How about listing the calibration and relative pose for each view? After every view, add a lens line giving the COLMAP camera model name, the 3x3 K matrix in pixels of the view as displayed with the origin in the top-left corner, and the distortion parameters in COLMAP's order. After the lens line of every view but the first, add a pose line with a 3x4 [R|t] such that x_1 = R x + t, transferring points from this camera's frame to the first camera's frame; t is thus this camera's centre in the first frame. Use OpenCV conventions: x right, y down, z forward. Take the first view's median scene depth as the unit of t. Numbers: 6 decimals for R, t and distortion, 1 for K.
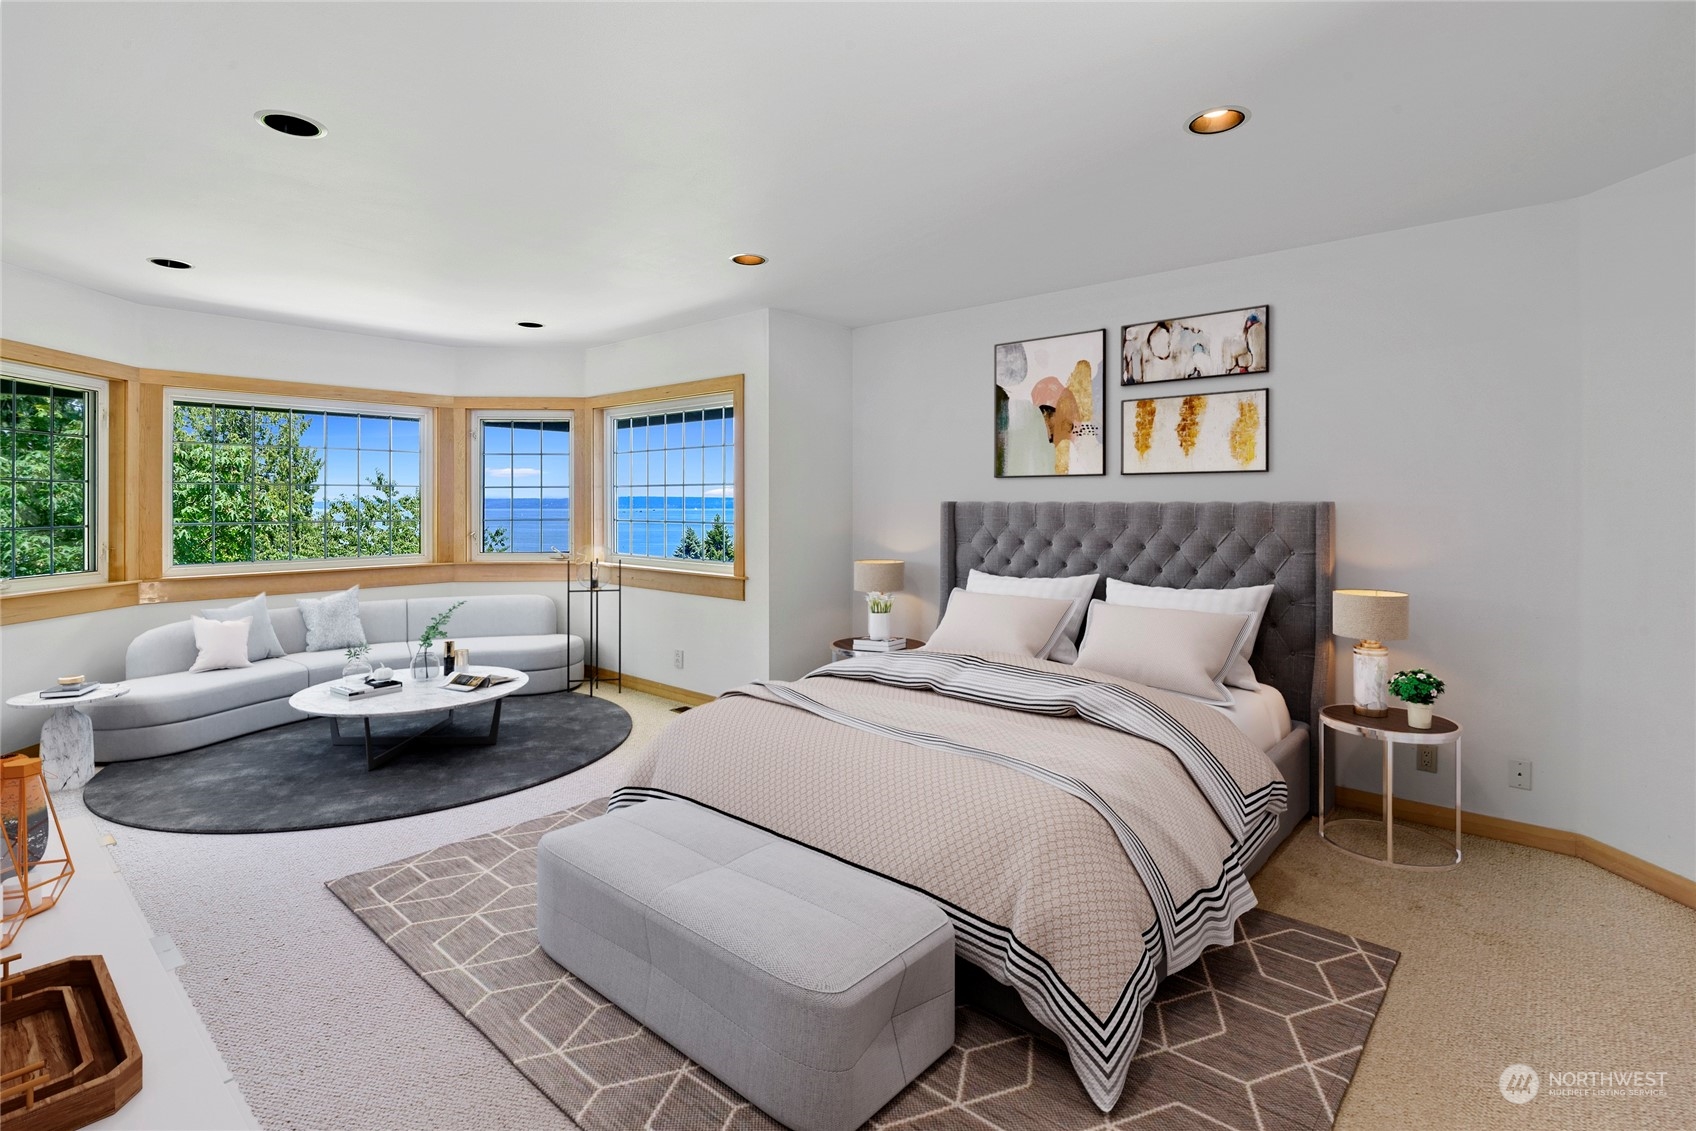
lens RADIAL K [[815.4, 0, 843.7], [0, 815.4, 511.5], [0, 0, 1]] dist [-0.011258, -0.000023]
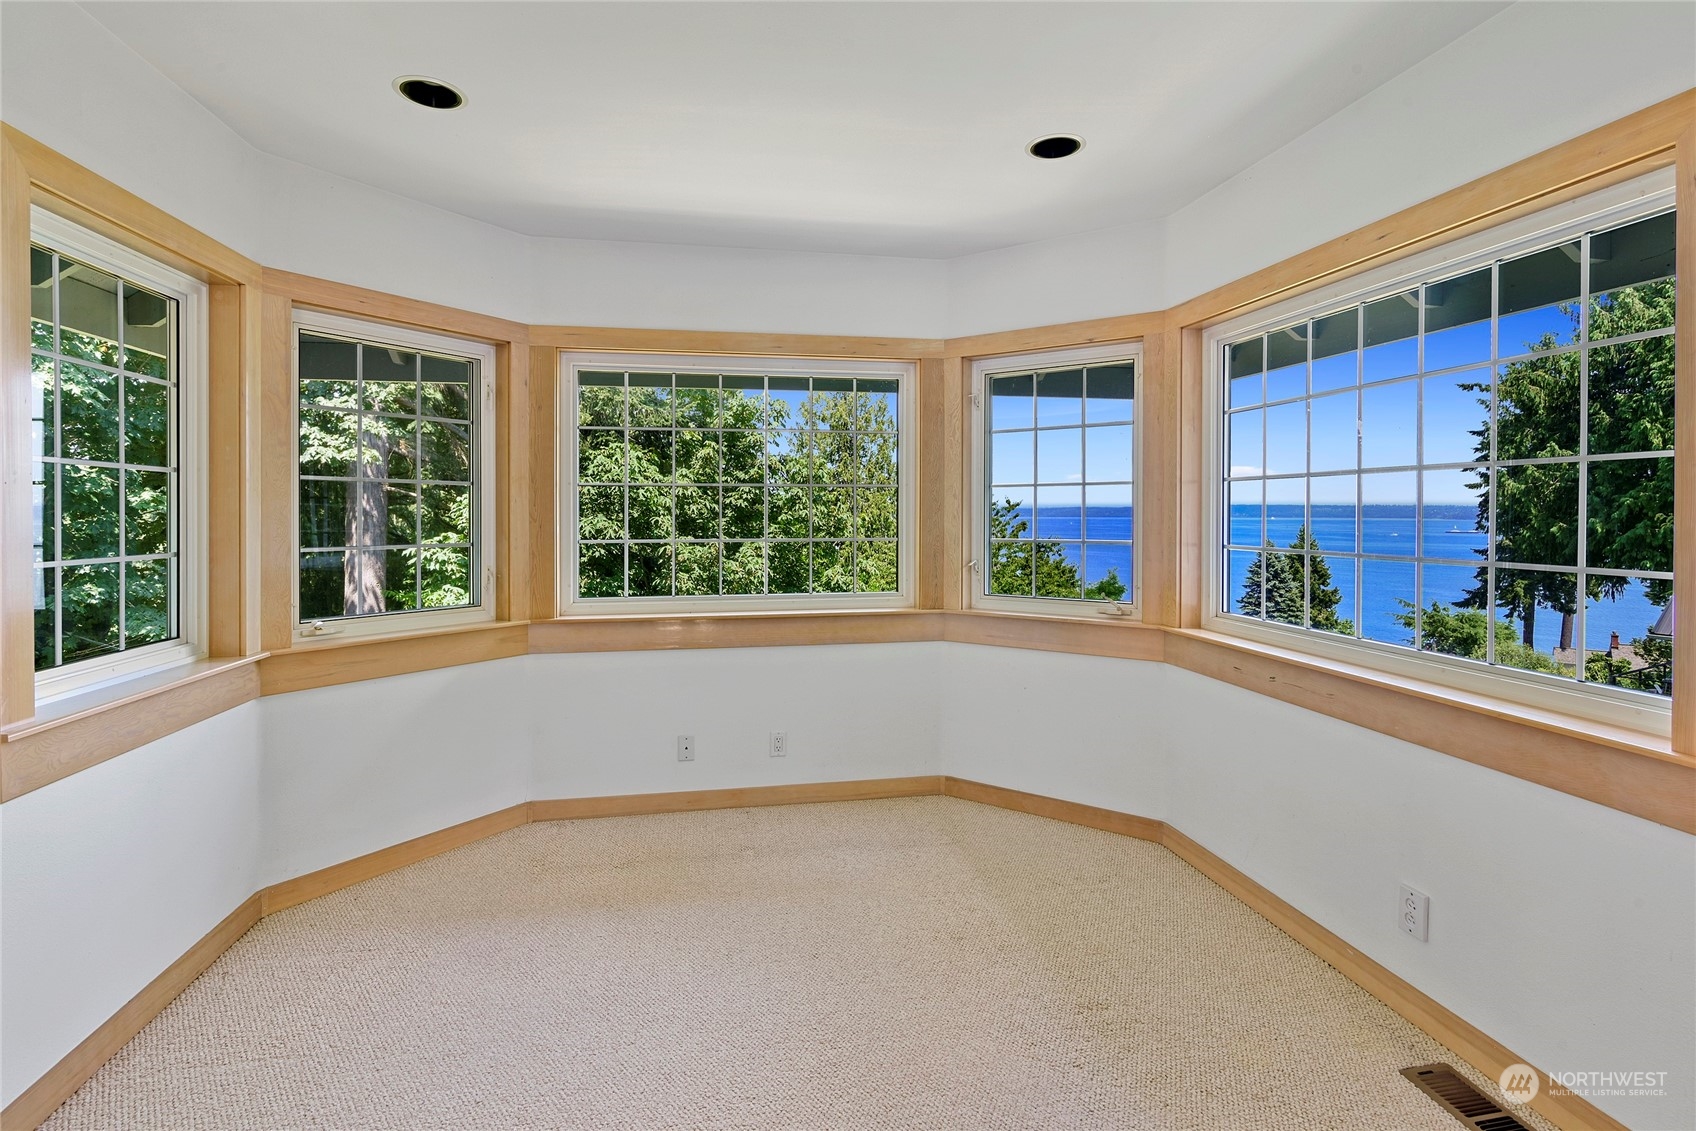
lens RADIAL K [[815.4, 0, 843.7], [0, 815.4, 511.5], [0, 0, 1]] dist [-0.011258, -0.000023]
pose [[0.789286, -0.000239, -0.614025, -0.160545], [-0.005952, 0.999950, -0.008040, -0.005932], [0.613997, 0.010001, 0.789245, 0.465744]]
